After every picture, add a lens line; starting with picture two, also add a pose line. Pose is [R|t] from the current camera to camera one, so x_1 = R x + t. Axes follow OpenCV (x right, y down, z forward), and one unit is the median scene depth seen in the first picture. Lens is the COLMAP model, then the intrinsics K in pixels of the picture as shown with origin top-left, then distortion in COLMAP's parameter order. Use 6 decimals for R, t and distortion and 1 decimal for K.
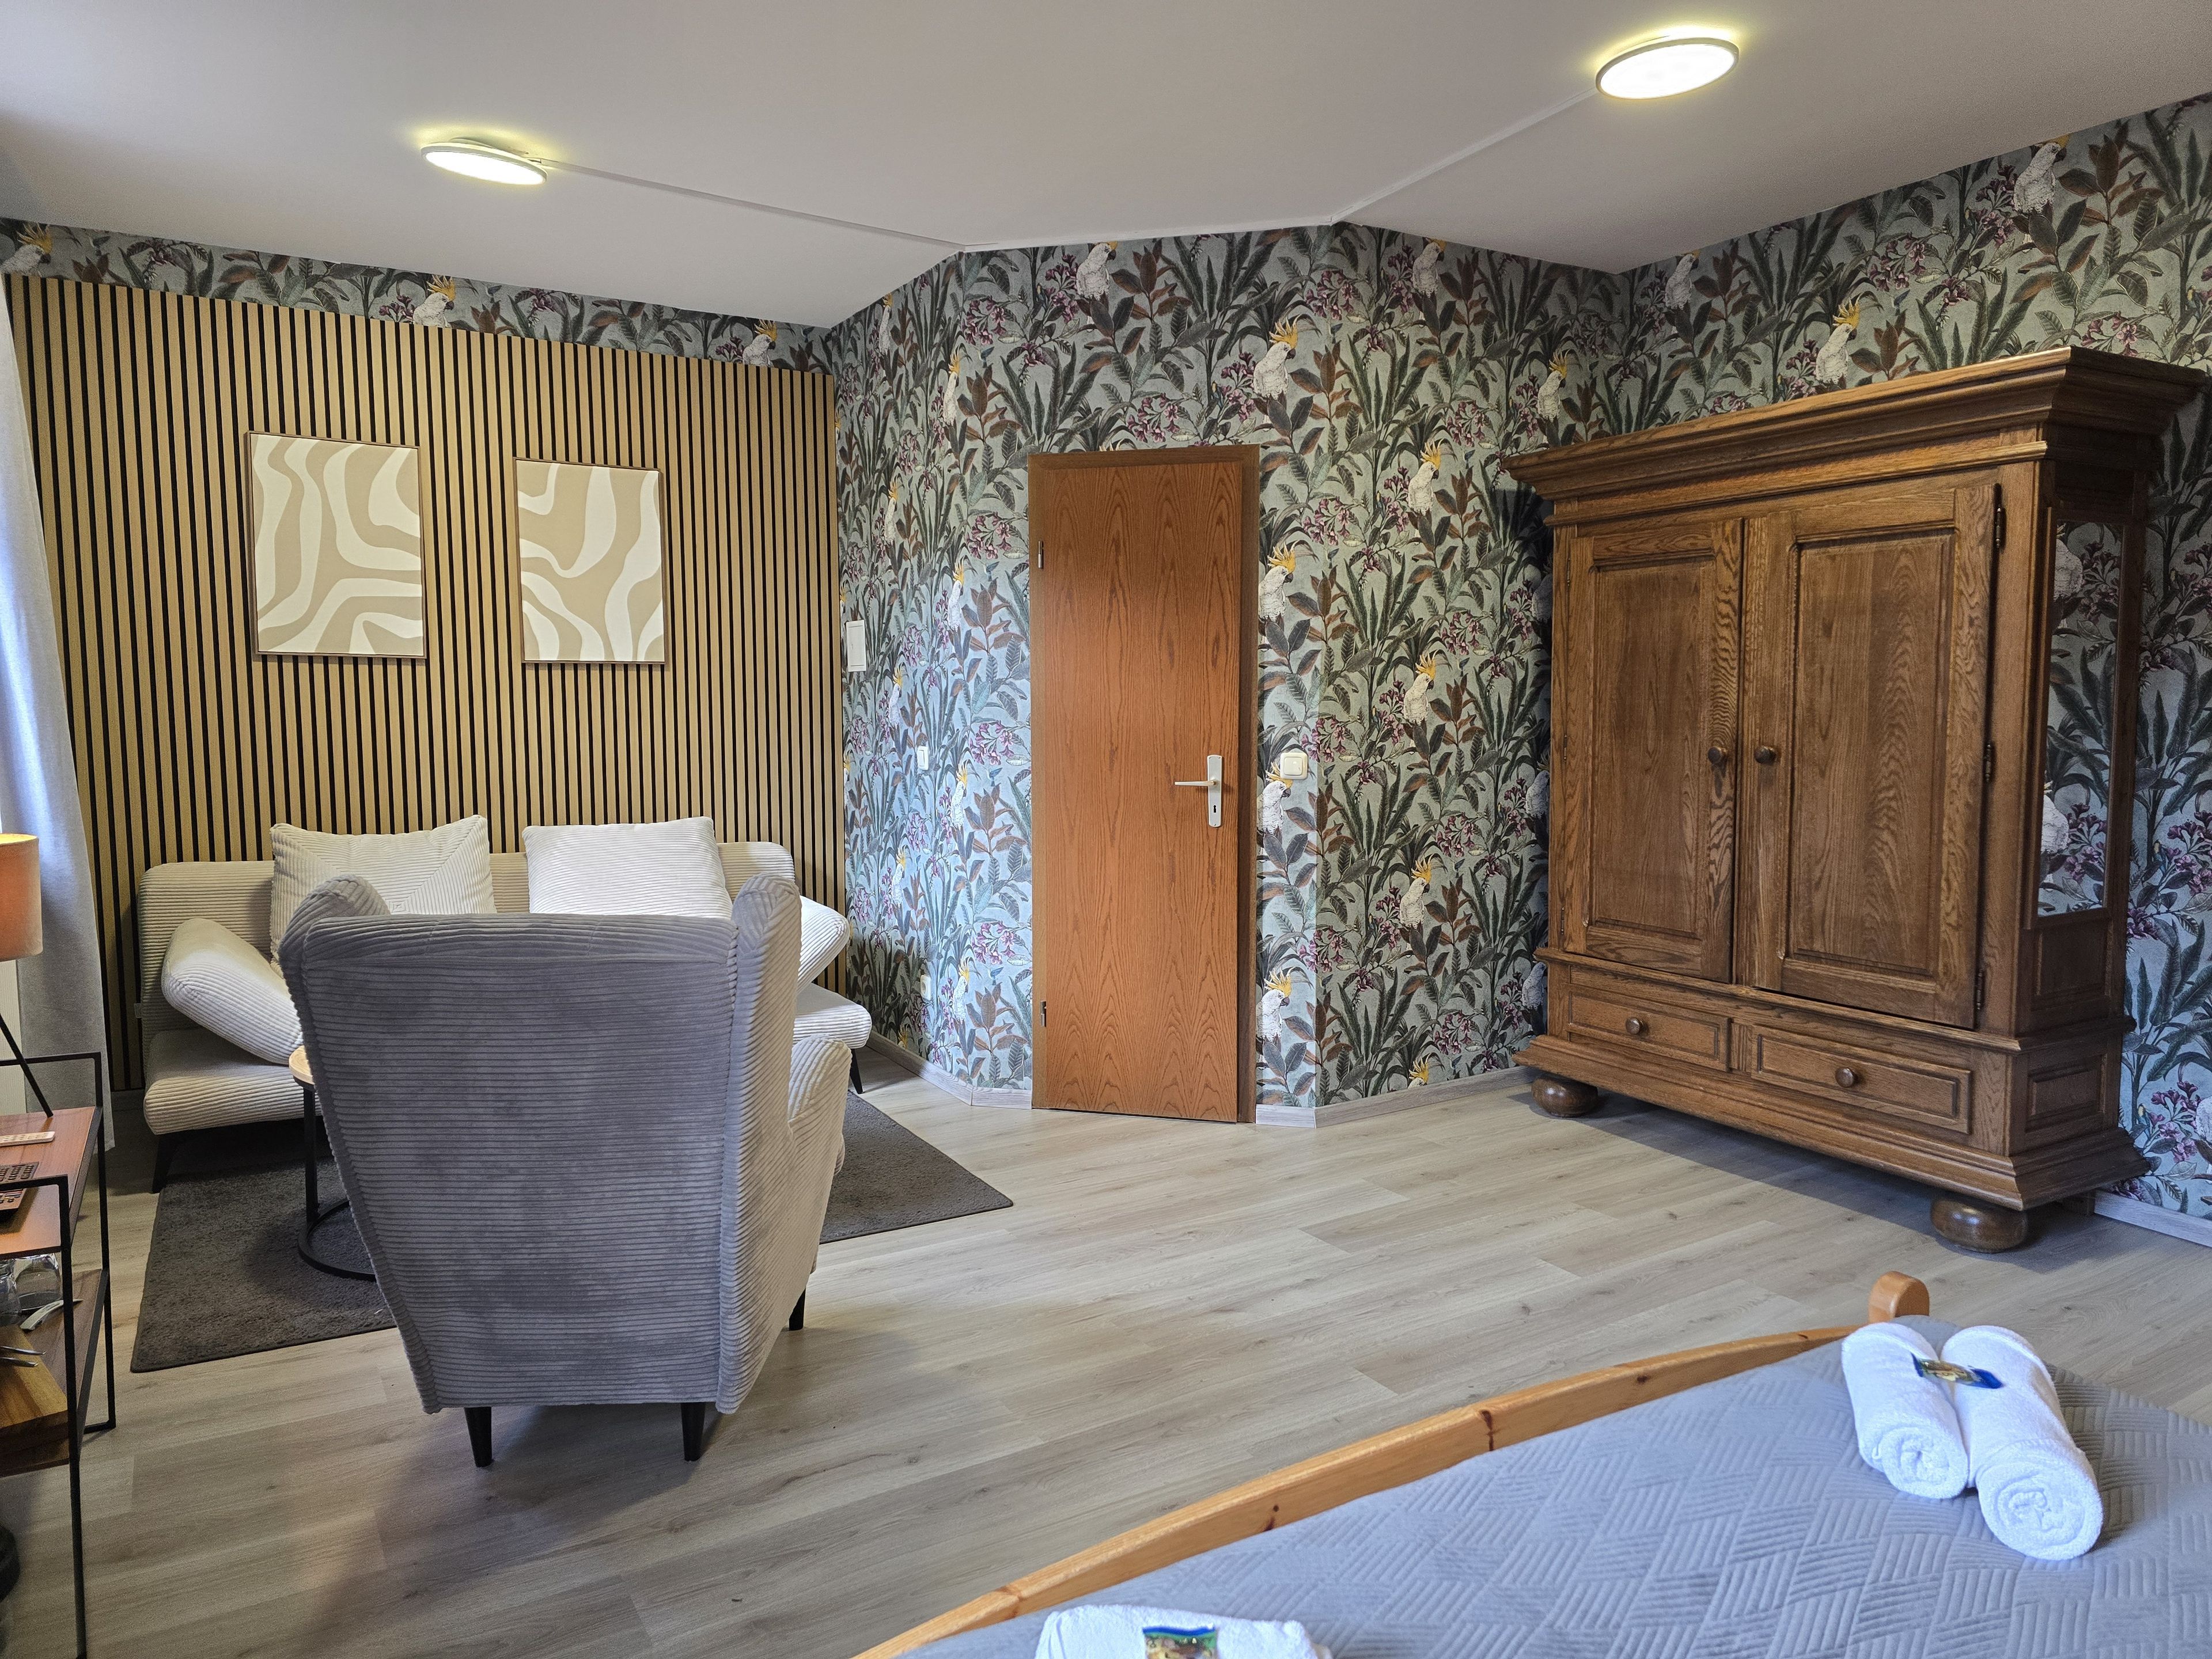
lens RADIAL K [[1488.4, 0, 1104.6], [0, 1488.4, 821.5], [0, 0, 1]] dist [0.073052, -0.066365]
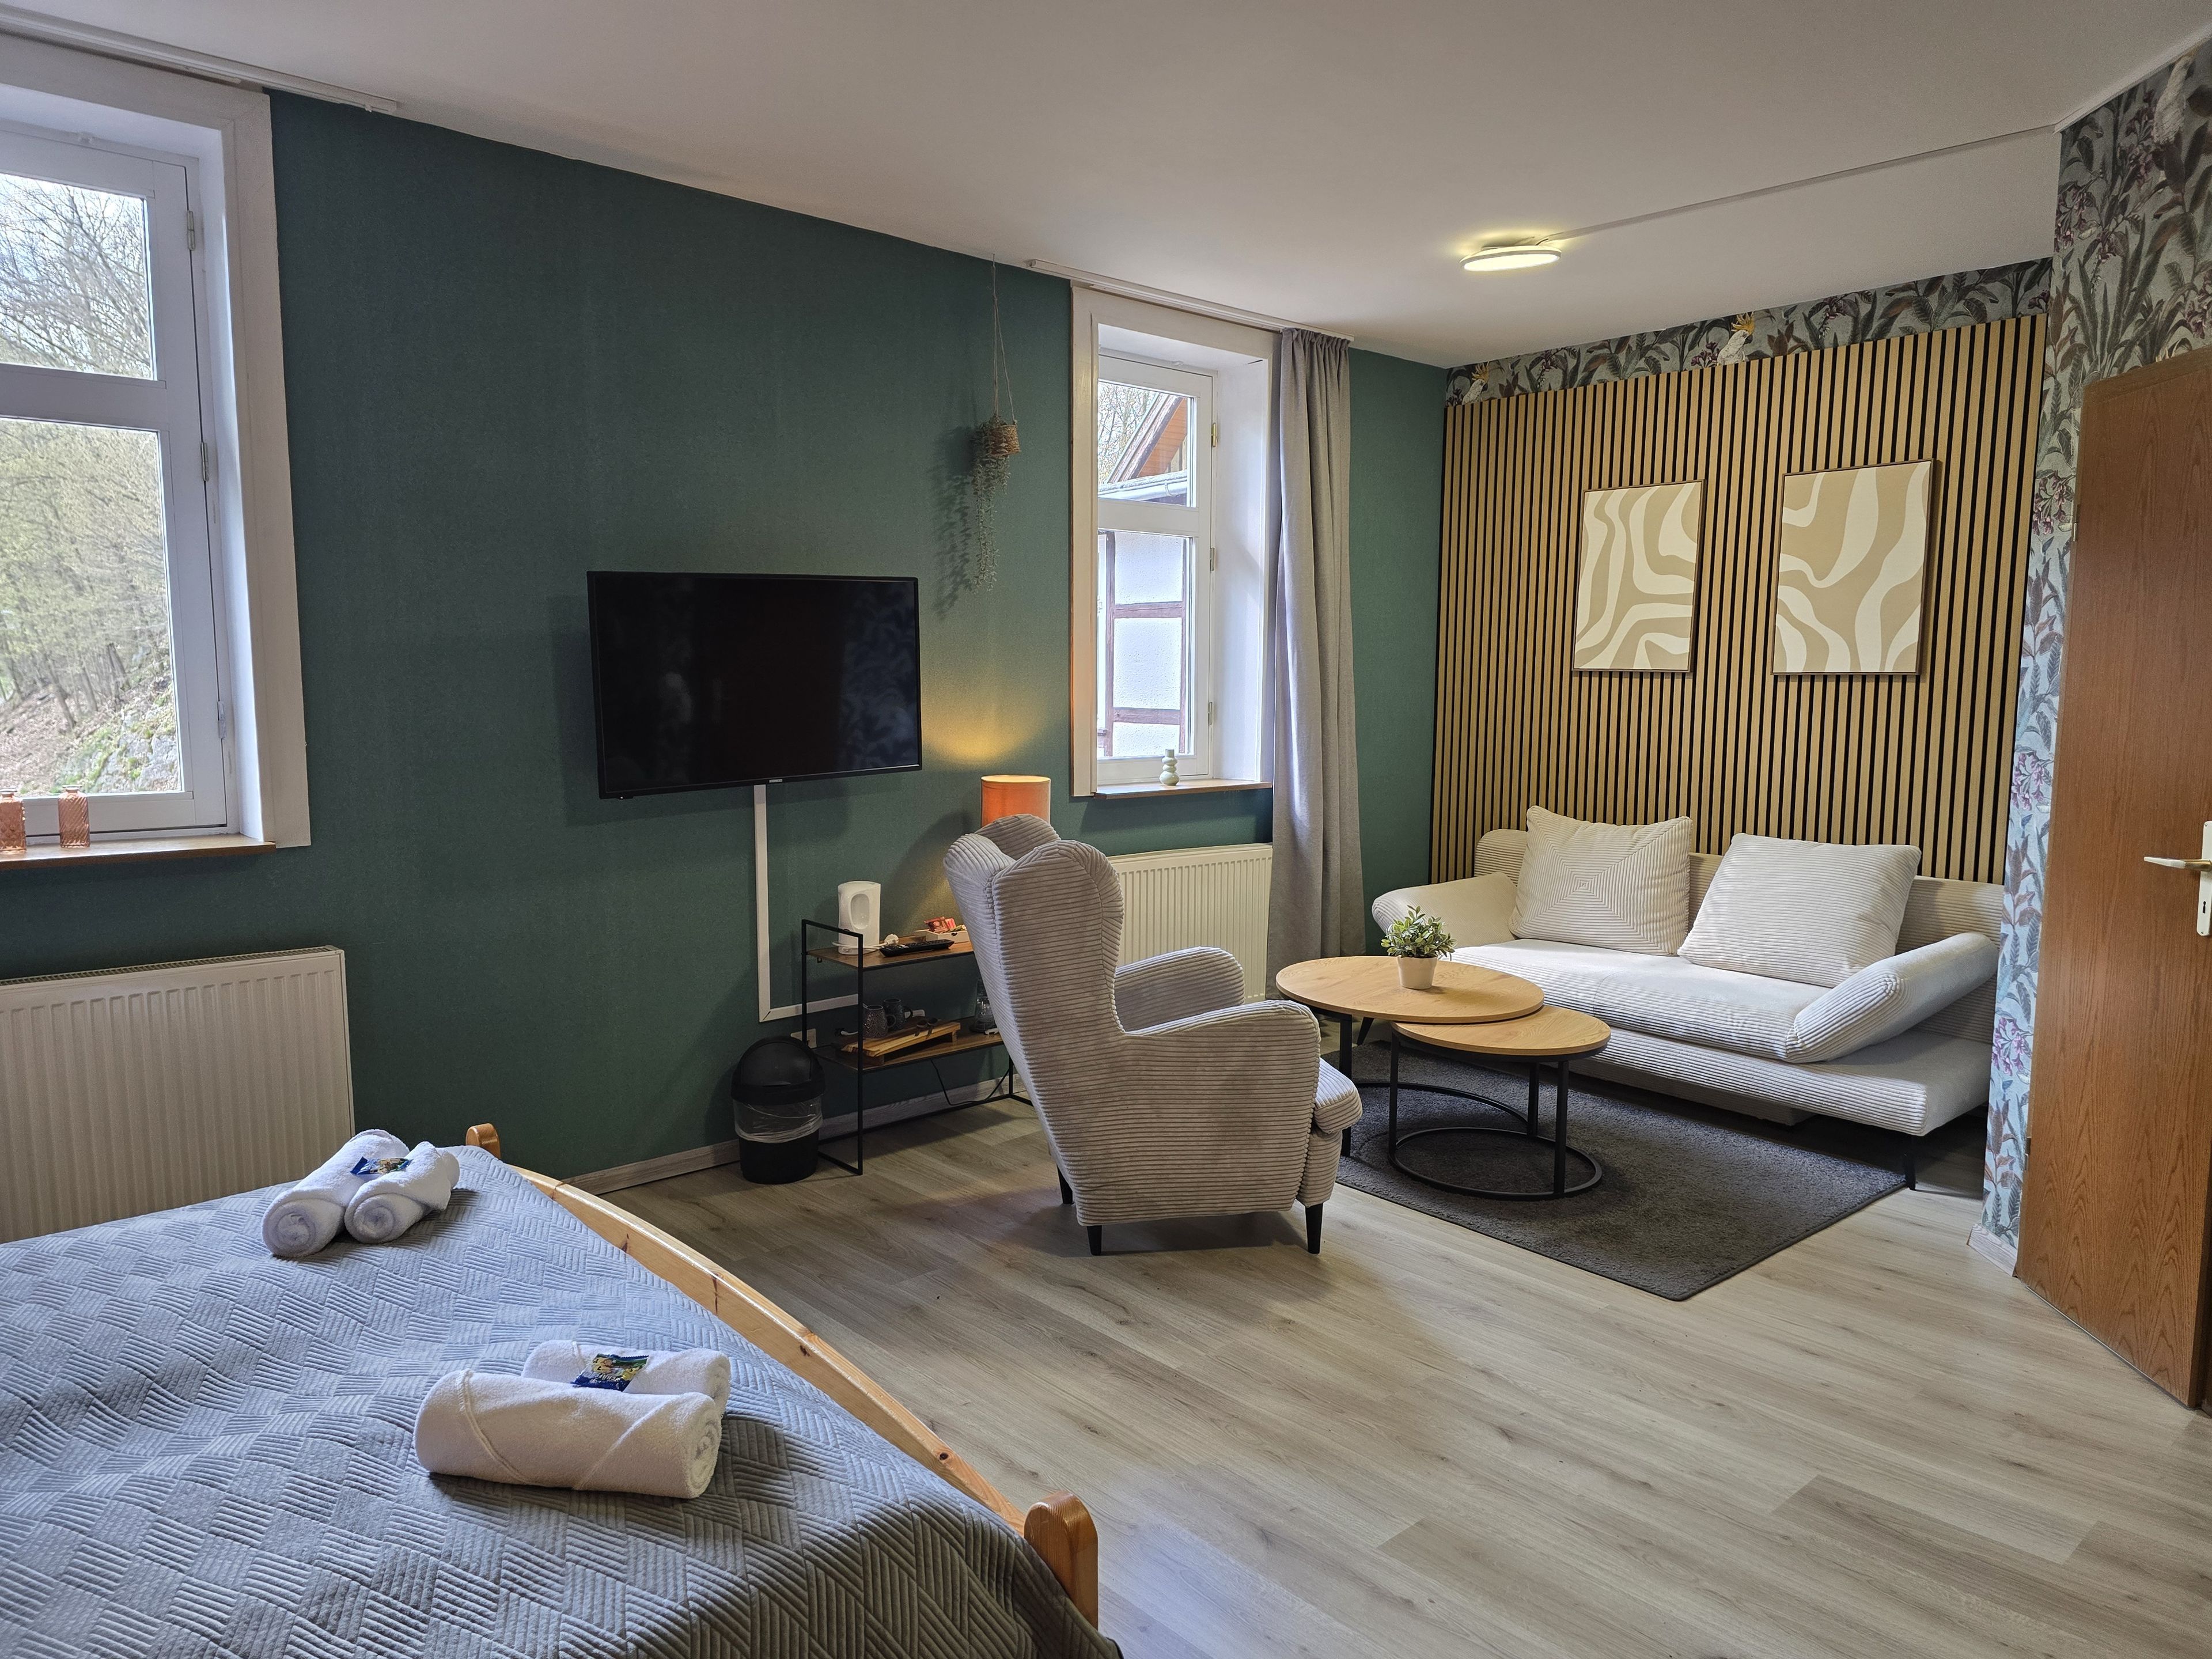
lens RADIAL K [[1488.4, 0, 1103.5], [0, 1488.4, 832.0], [0, 0, 1]] dist [0.073052, -0.066365]
pose [[0.179152, 0.101860, -0.978534, 0.577778], [-0.094301, 0.991824, 0.085978, -0.047869], [0.979292, 0.076873, 0.187292, 0.395220]]
